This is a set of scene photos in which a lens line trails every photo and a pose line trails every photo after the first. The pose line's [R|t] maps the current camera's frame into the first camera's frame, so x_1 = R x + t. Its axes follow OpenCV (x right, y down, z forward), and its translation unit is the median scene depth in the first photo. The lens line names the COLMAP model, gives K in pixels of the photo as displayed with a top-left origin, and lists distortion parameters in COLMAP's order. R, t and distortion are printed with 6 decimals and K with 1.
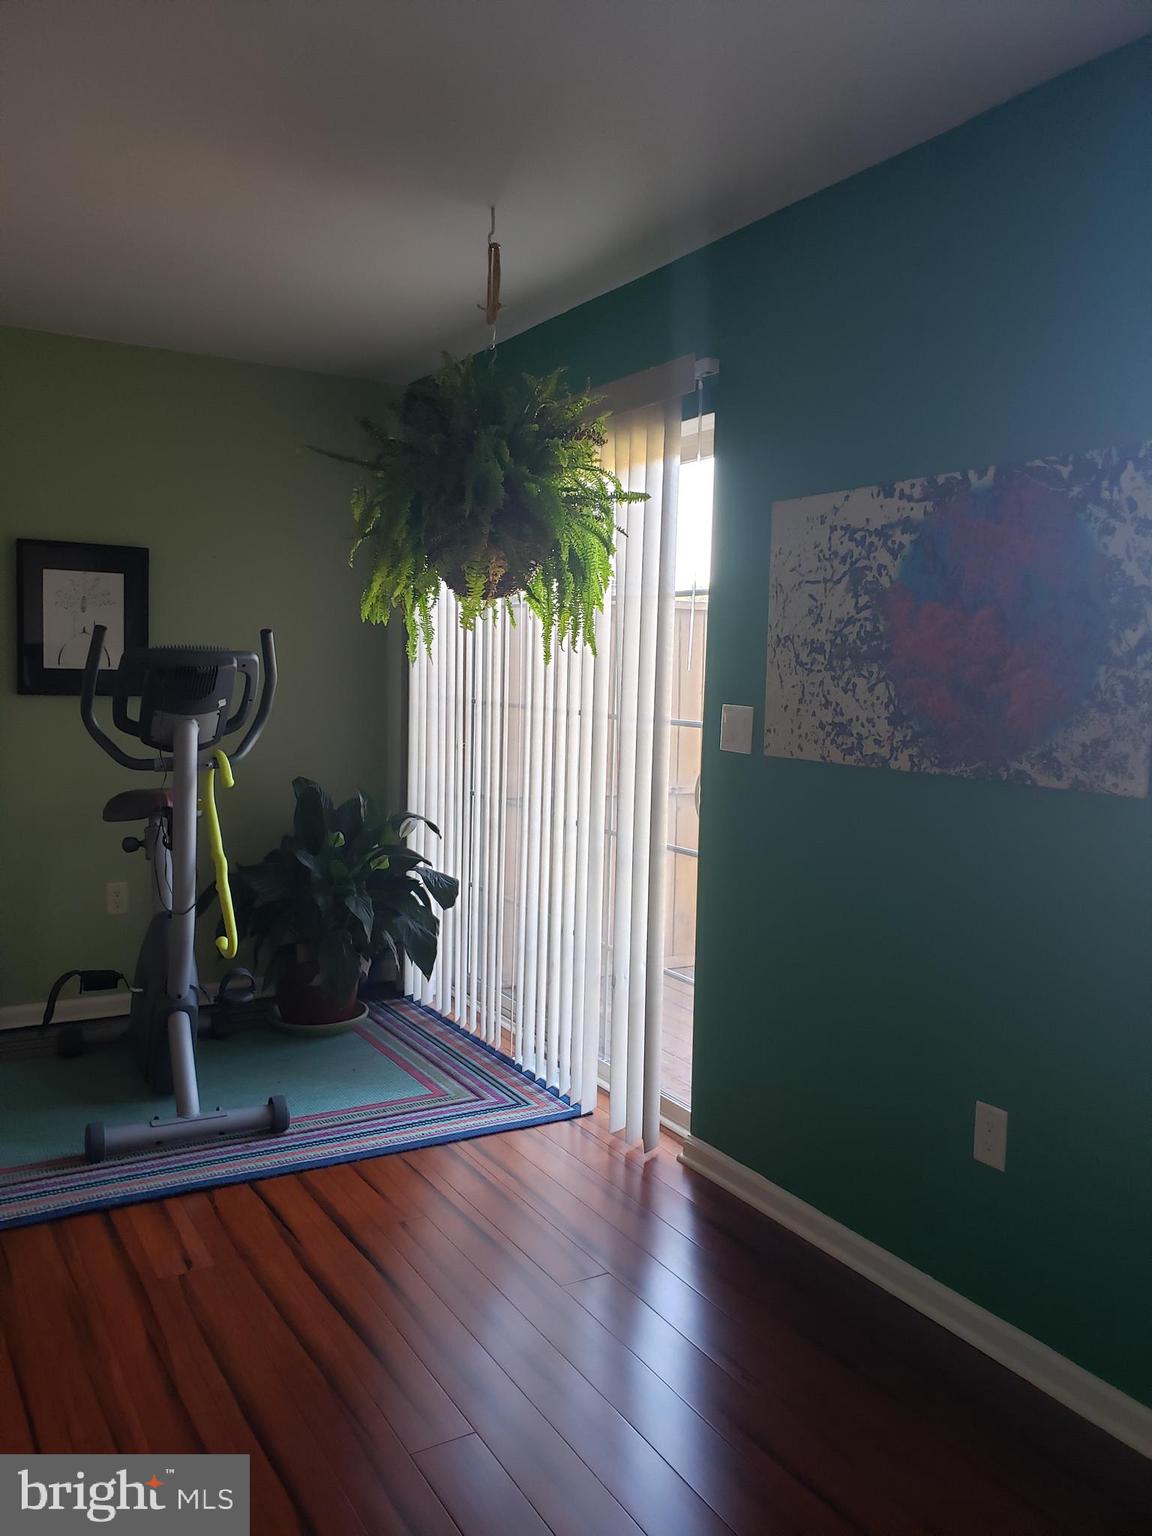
lens RADIAL K [[1219.0, 0, 581.2], [0, 1219.0, 777.3], [0, 0, 1]] dist [0.065772, -0.081339]
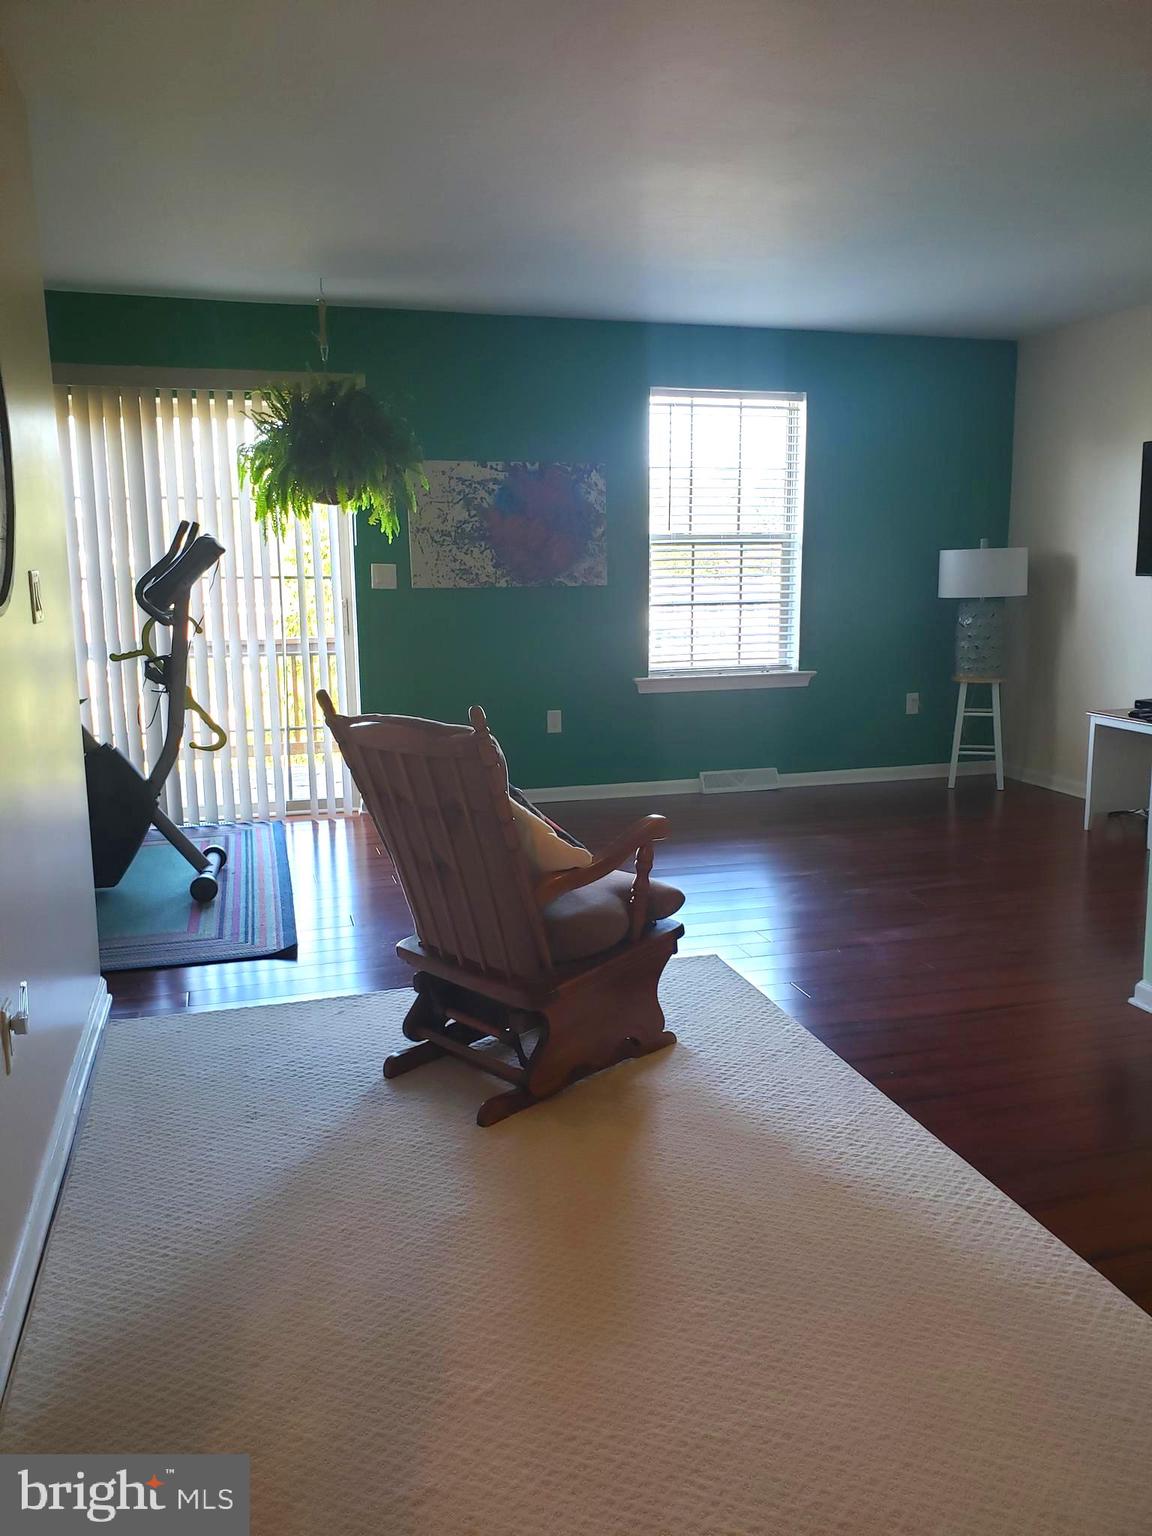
lens RADIAL K [[1219.0, 0, 627.9], [0, 1219.0, 824.9], [0, 0, 1]] dist [0.065772, -0.081339]
pose [[0.217653, -0.235103, 0.947288, -2.066617], [0.102992, 0.970669, 0.217242, -0.047794], [-0.970577, 0.050280, 0.235482, 0.222979]]
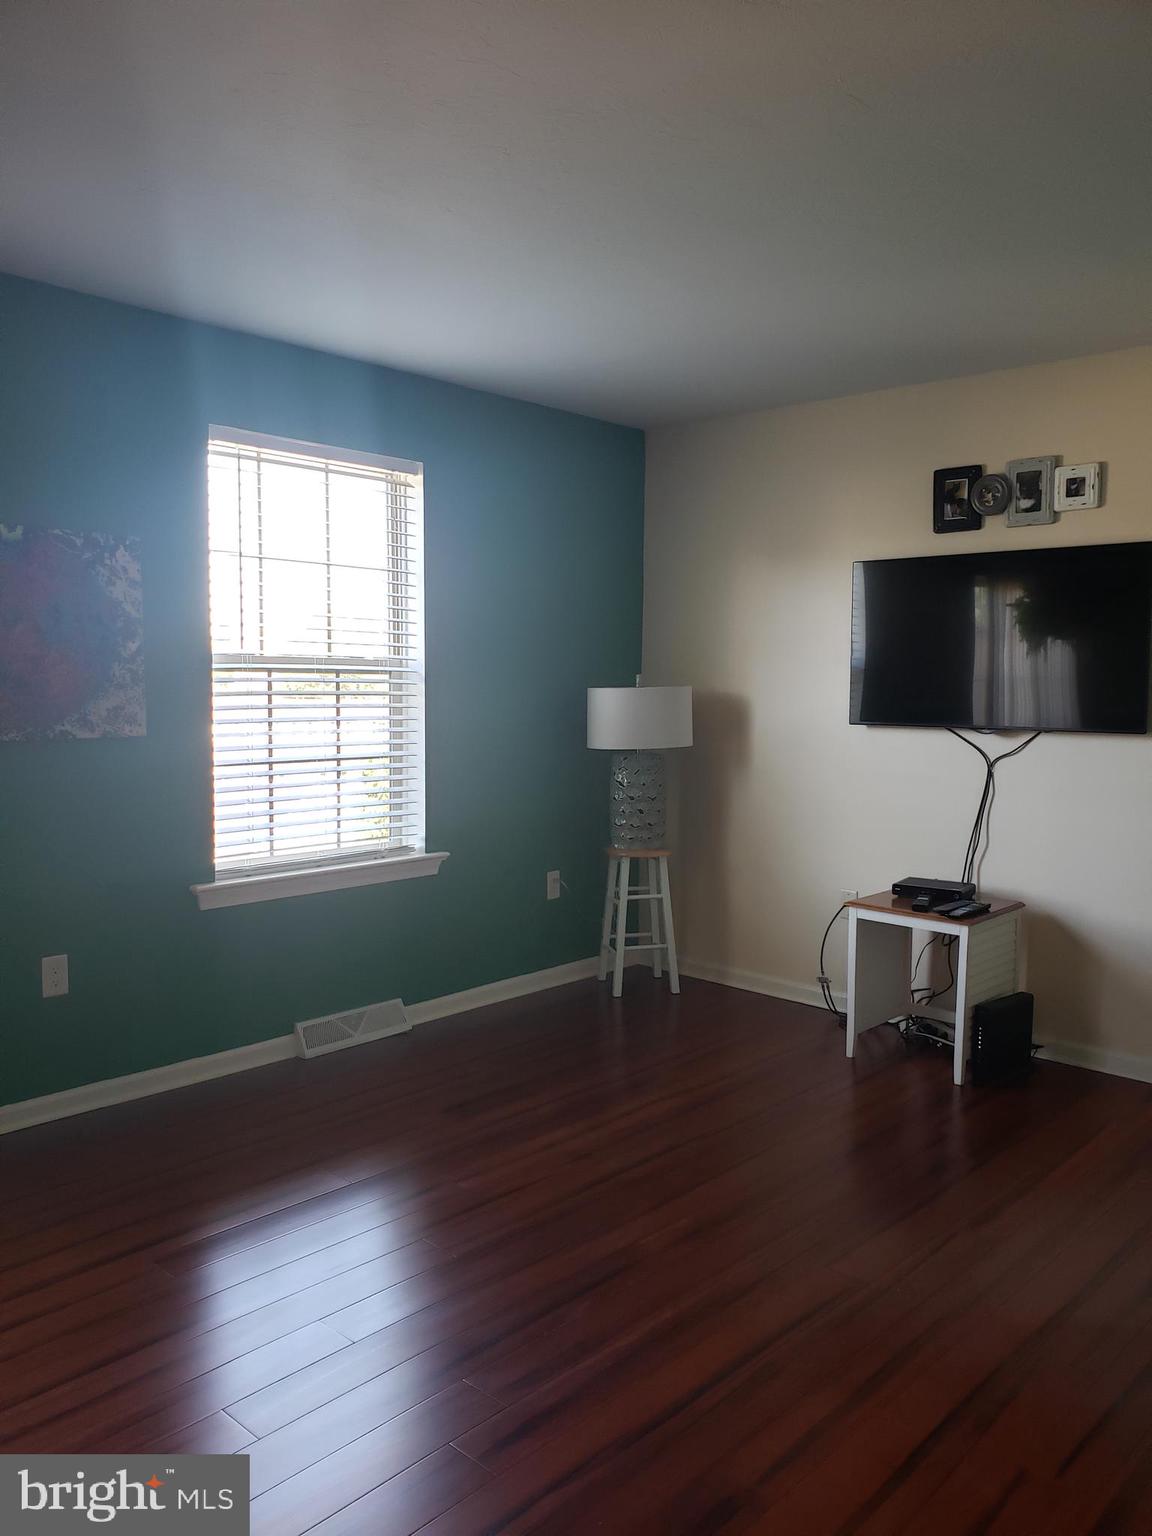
lens RADIAL K [[1219.0, 0, 610.5], [0, 1219.0, 796.2], [0, 0, 1]] dist [0.065772, -0.081339]
pose [[-0.283658, -0.129528, 0.950137, -1.190993], [0.064700, 0.985992, 0.153732, -0.105682], [-0.956740, 0.105081, -0.271304, 0.694506]]
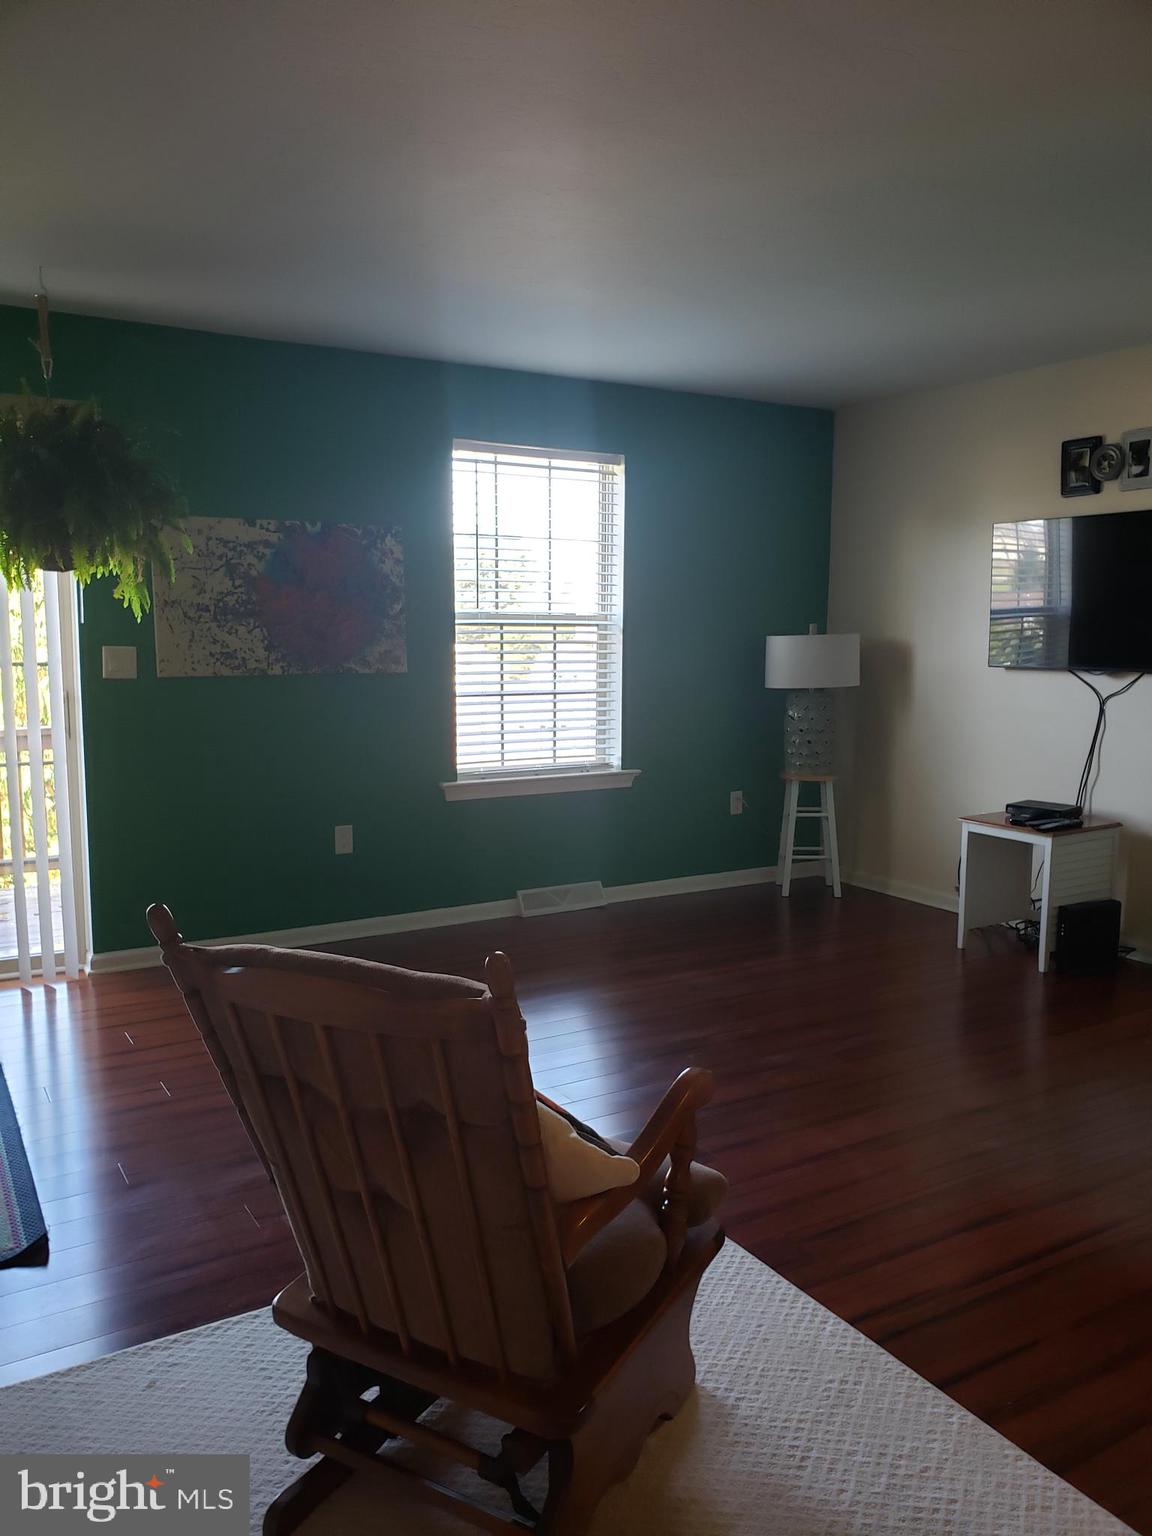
lens RADIAL K [[1219.0, 0, 614.8], [0, 1219.0, 828.9], [0, 0, 1]] dist [0.065772, -0.081339]
pose [[-0.024351, -0.194782, 0.980544, -1.674418], [0.082323, 0.977113, 0.196145, -0.102376], [-0.996308, 0.085498, -0.007759, 0.513017]]
